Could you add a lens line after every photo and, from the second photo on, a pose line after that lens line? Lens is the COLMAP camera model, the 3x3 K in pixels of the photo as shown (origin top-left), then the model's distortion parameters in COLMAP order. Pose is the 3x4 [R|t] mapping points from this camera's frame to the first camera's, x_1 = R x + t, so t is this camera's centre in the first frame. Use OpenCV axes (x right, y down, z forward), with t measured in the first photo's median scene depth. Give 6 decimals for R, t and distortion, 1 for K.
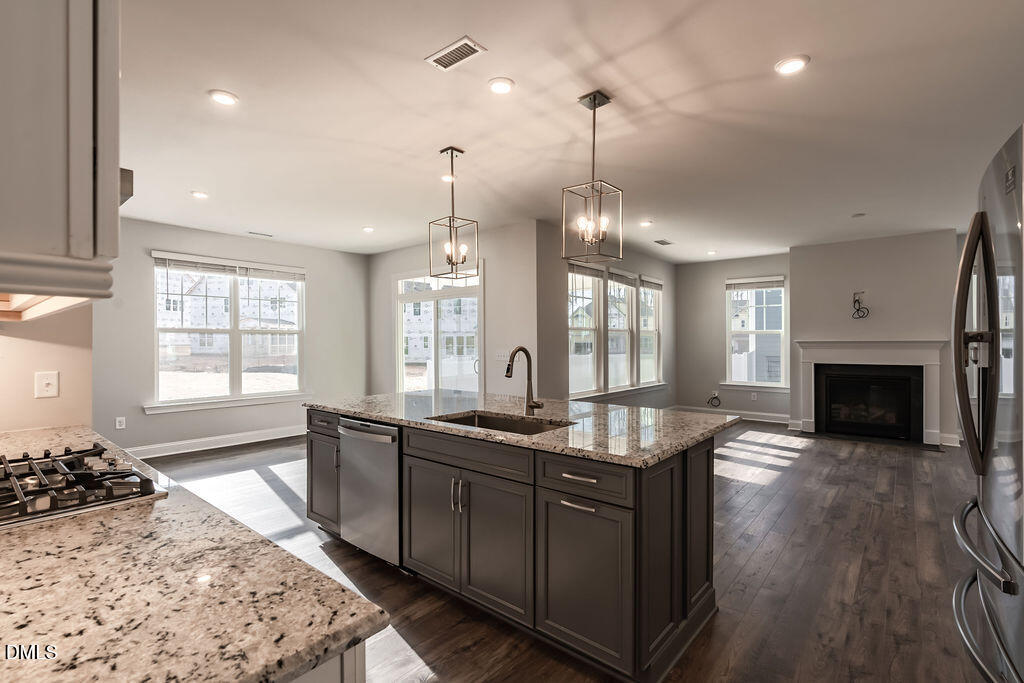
lens RADIAL K [[476.0, 0, 519.3], [0, 476.0, 343.6], [0, 0, 1]] dist [0.000484, 0.000438]
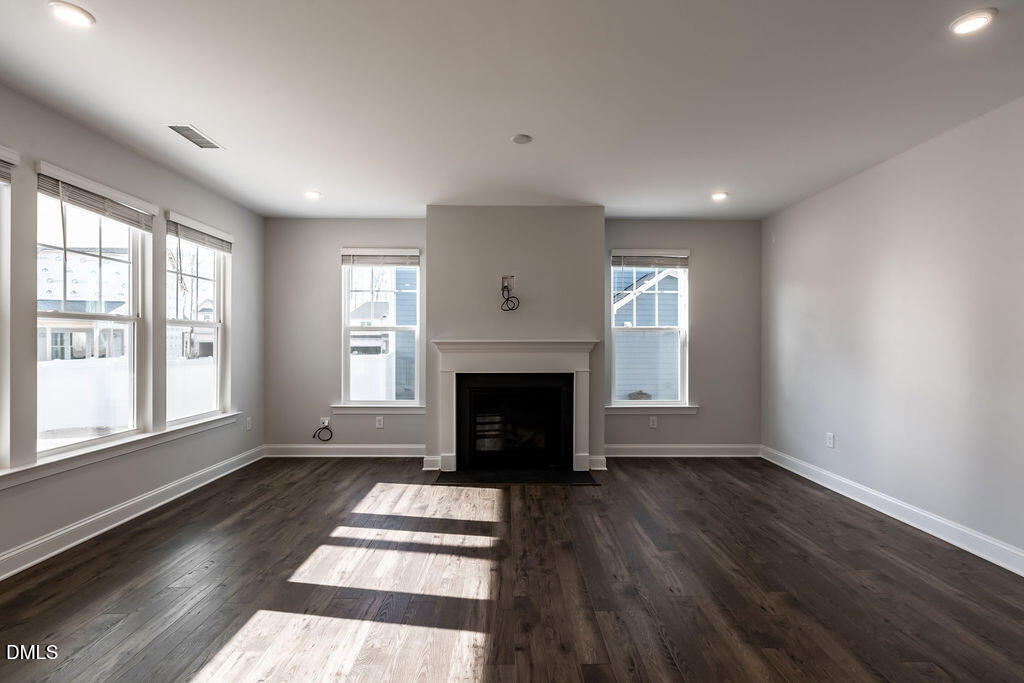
lens RADIAL K [[476.0, 0, 511.8], [0, 476.0, 339.7], [0, 0, 1]] dist [0.000484, 0.000438]
pose [[0.773342, 0.007098, 0.633949, 0.221111], [-0.002112, 0.999961, -0.008620, -0.001977], [-0.633986, 0.005327, 0.773327, 0.377437]]
